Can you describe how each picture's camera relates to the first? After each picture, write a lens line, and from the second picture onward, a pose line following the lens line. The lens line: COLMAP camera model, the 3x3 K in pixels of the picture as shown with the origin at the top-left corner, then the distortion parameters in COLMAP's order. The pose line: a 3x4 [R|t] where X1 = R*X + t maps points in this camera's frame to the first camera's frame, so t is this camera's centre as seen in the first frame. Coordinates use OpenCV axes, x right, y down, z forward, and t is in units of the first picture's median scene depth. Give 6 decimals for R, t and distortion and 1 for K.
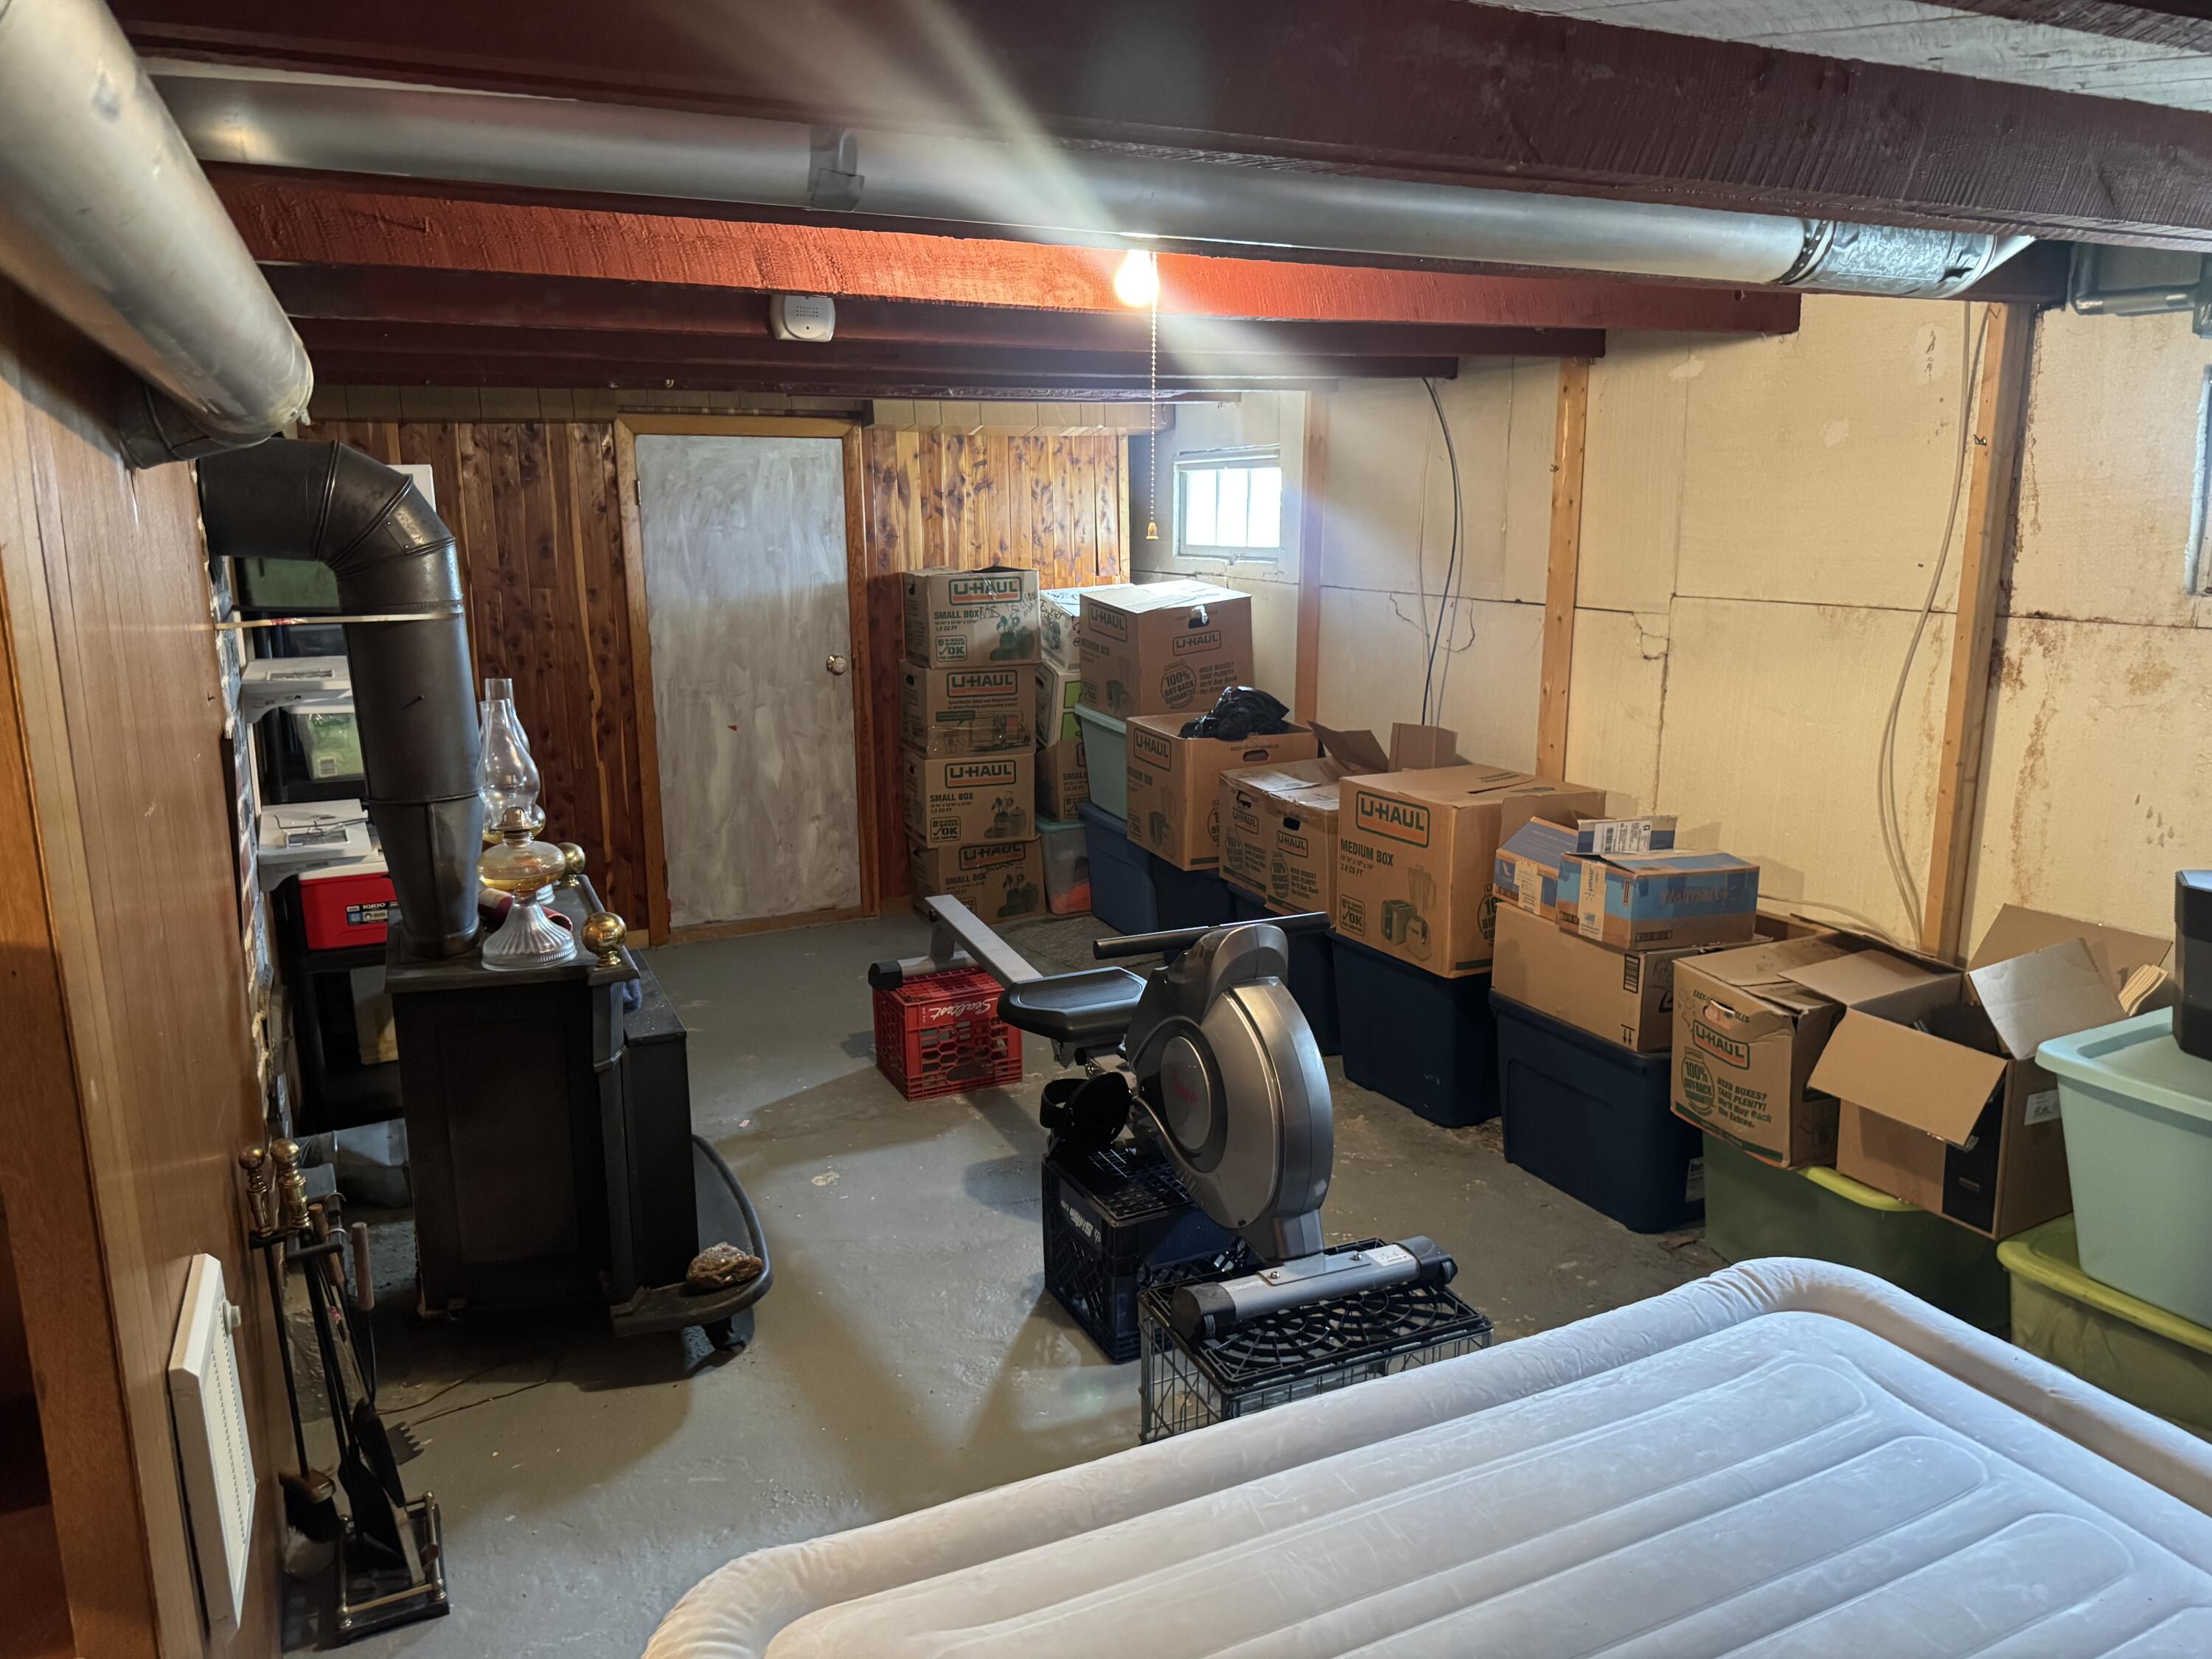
lens RADIAL K [[1569.8, 0, 1104.4], [0, 1569.8, 837.6], [0, 0, 1]] dist [0.129025, -0.221376]
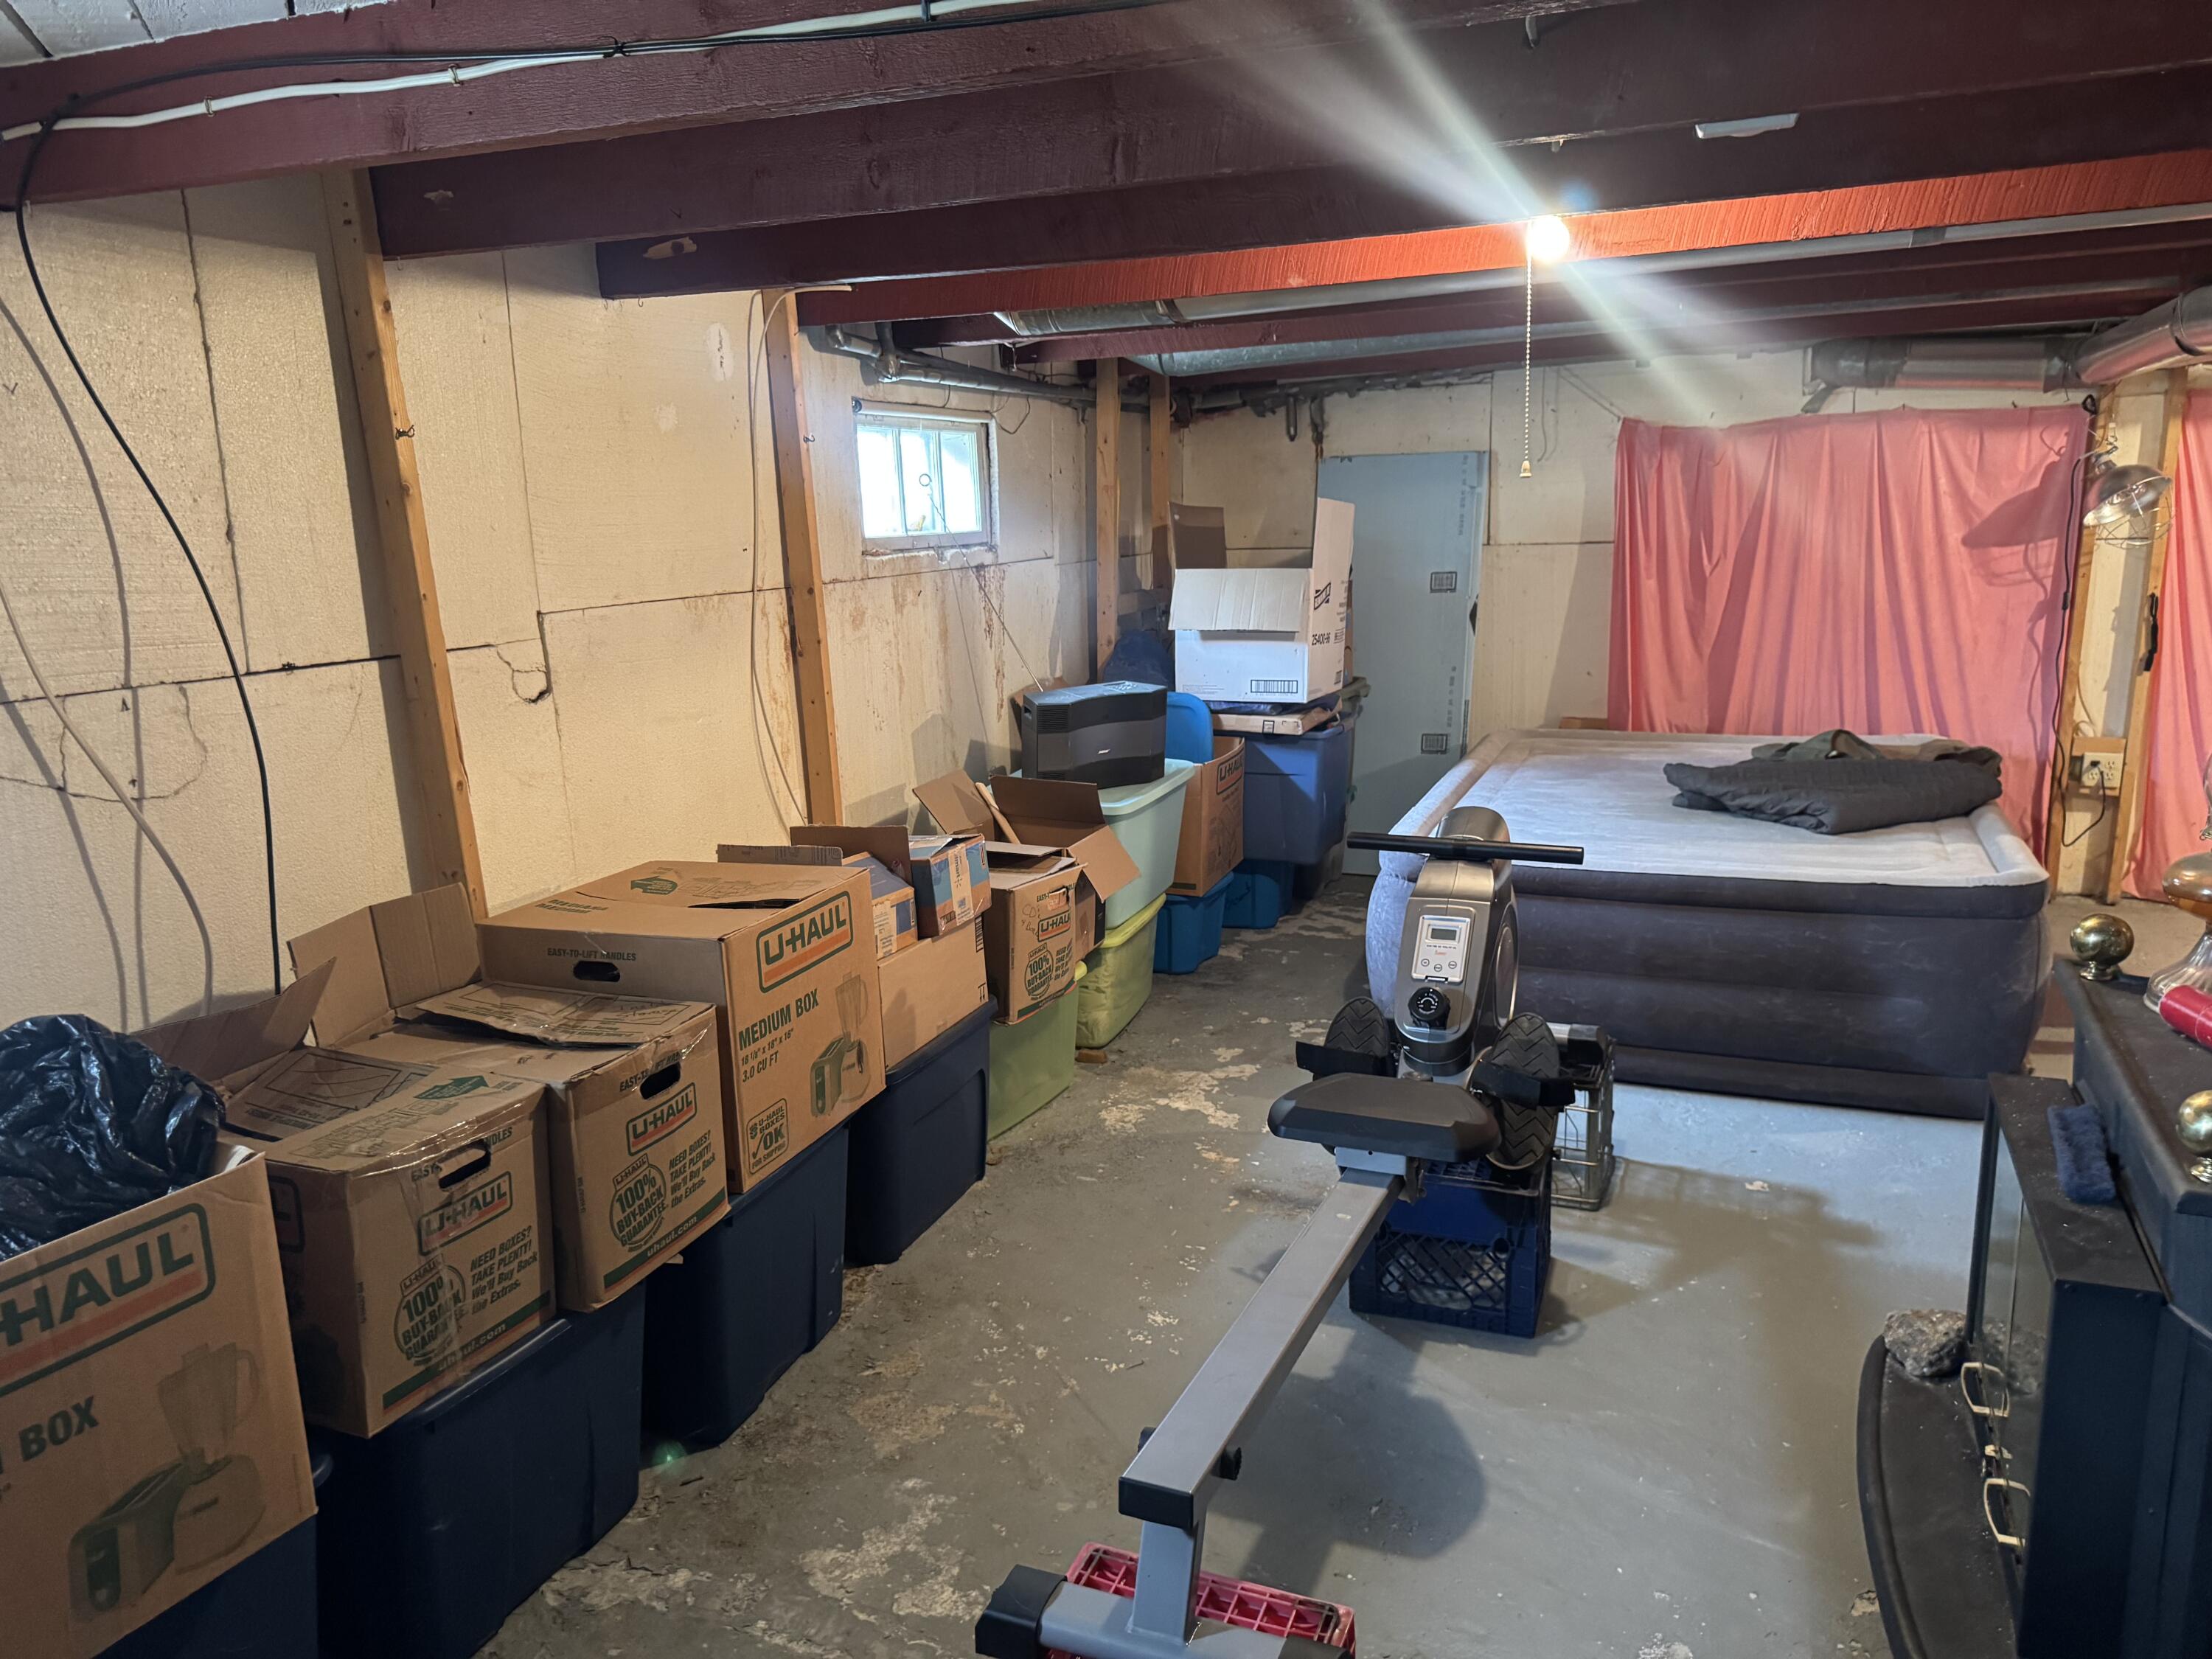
lens RADIAL K [[1569.8, 0, 1104.4], [0, 1569.8, 837.6], [0, 0, 1]] dist [0.129025, -0.221376]
pose [[-0.698873, -0.113944, 0.706111, -0.384229], [0.183743, 0.925496, 0.331205, -0.256751], [-0.691241, 0.361213, -0.625868, 1.341352]]
